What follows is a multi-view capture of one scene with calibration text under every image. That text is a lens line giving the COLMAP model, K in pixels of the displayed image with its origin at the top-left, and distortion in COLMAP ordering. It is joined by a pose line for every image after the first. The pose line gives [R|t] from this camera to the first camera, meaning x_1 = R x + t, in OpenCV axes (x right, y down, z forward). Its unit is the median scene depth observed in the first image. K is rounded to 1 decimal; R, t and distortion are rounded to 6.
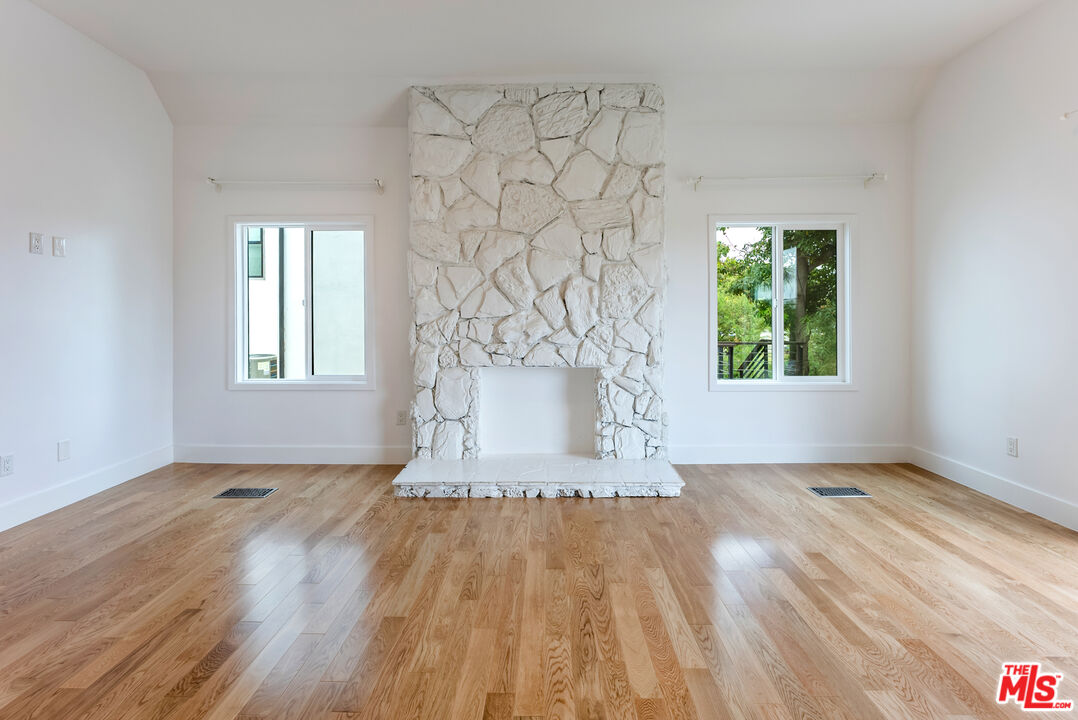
lens RADIAL K [[554.3, 0, 541.9], [0, 554.3, 316.4], [0, 0, 1]] dist [-0.000802, -0.000460]
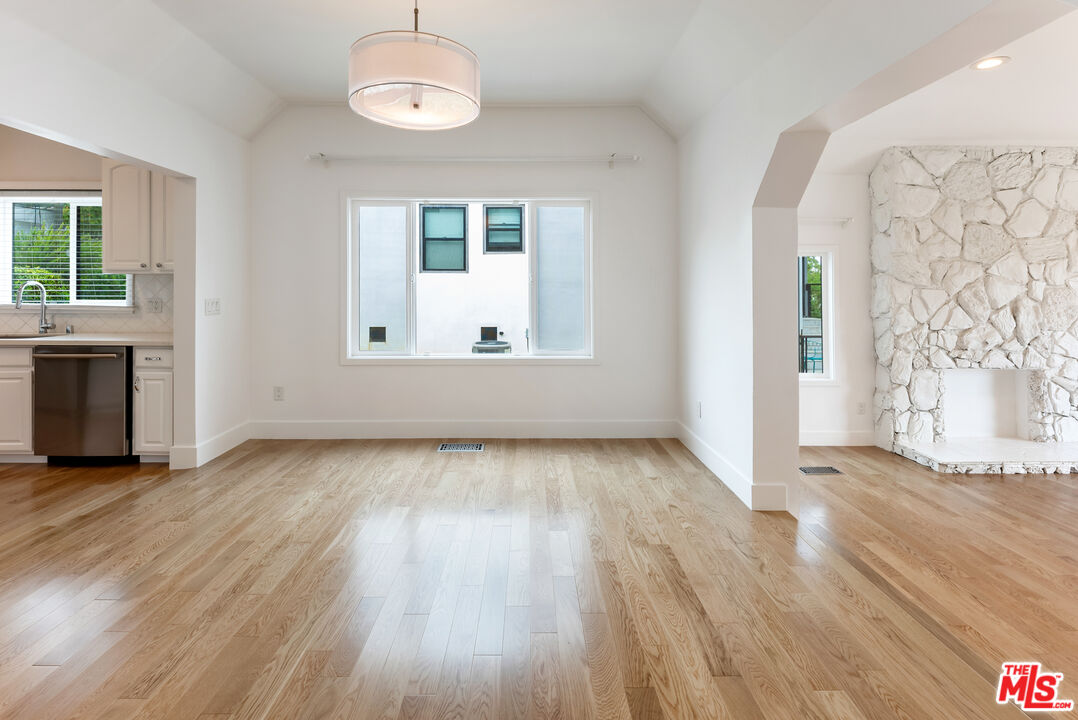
lens RADIAL K [[526.0, 0, 533.0], [0, 526.0, 287.3], [0, 0, 1]] dist [0.001862, -0.000164]
pose [[0.999548, 0.005223, 0.029590, -1.095865], [-0.004995, 0.999957, -0.007778, -0.080814], [-0.029630, 0.007627, 0.999532, -0.173544]]
